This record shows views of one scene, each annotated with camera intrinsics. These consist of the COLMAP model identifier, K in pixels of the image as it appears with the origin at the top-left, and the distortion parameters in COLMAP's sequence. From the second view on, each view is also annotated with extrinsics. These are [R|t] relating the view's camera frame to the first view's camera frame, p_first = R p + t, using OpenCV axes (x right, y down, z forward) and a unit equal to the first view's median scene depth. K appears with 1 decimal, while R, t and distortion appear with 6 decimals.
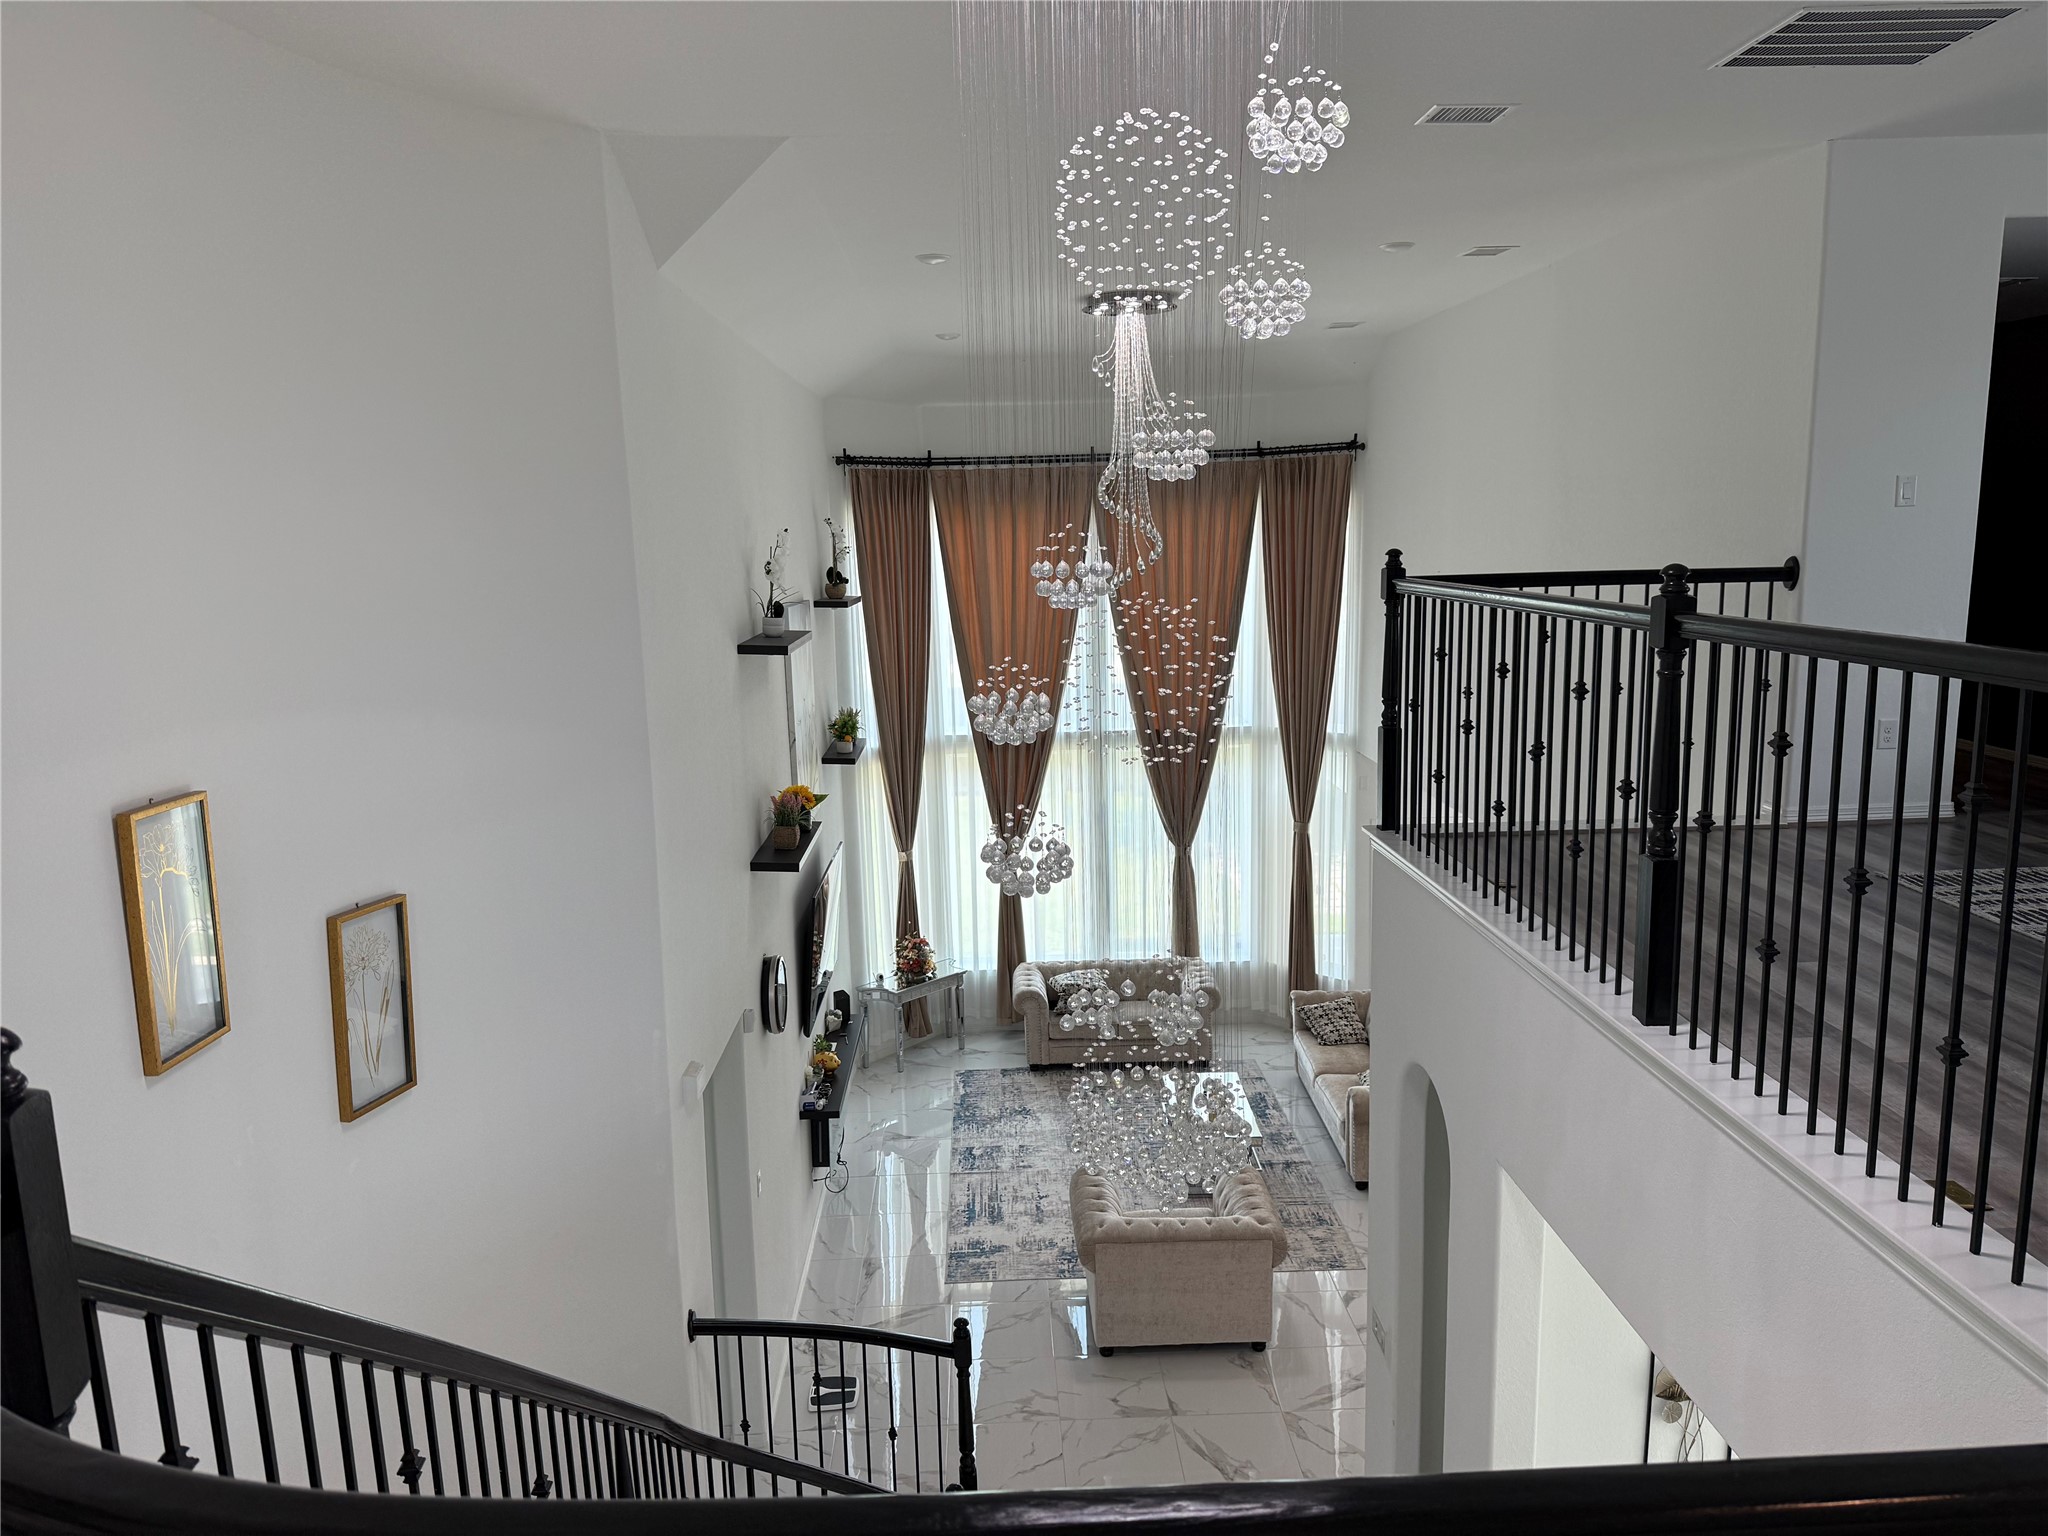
lens RADIAL K [[1412.8, 0, 1024.0], [0, 1412.8, 768.0], [0, 0, 1]] dist [0.181847, 0.000285]
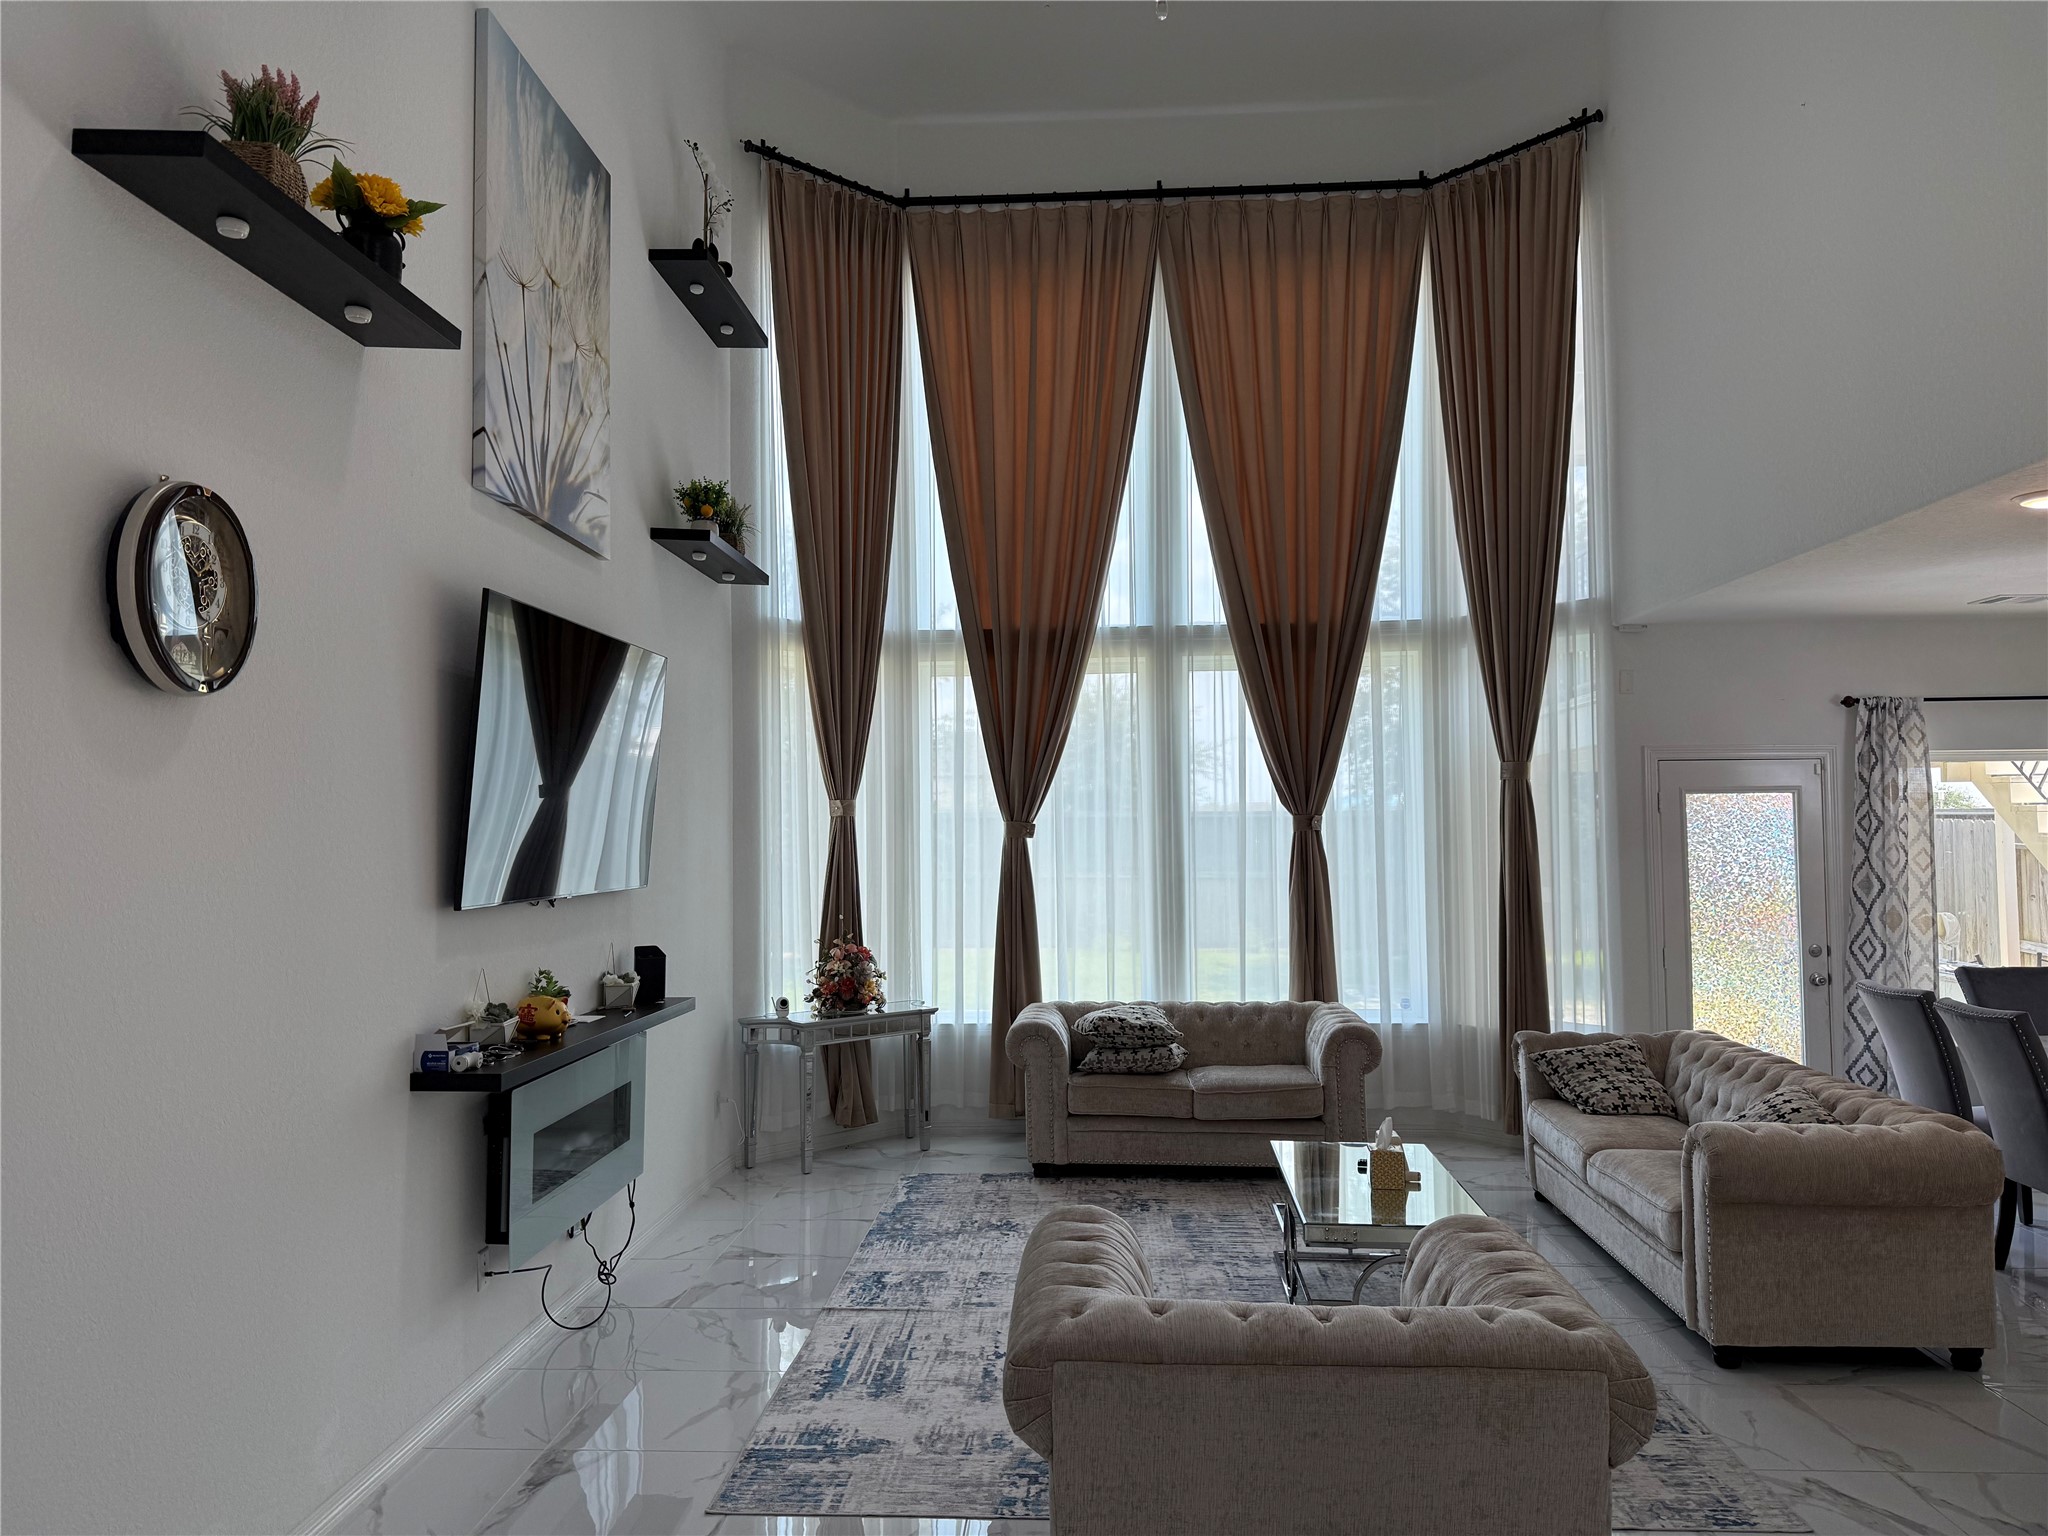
lens RADIAL K [[1419.3, 0, 1024.0], [0, 1419.3, 768.0], [0, 0, 1]] dist [0.173358, -0.325910]
pose [[0.996625, 0.012713, -0.081096, 0.043041], [-0.029248, 0.978092, -0.206108, 0.168951], [0.076699, 0.207785, 0.975163, 0.413327]]
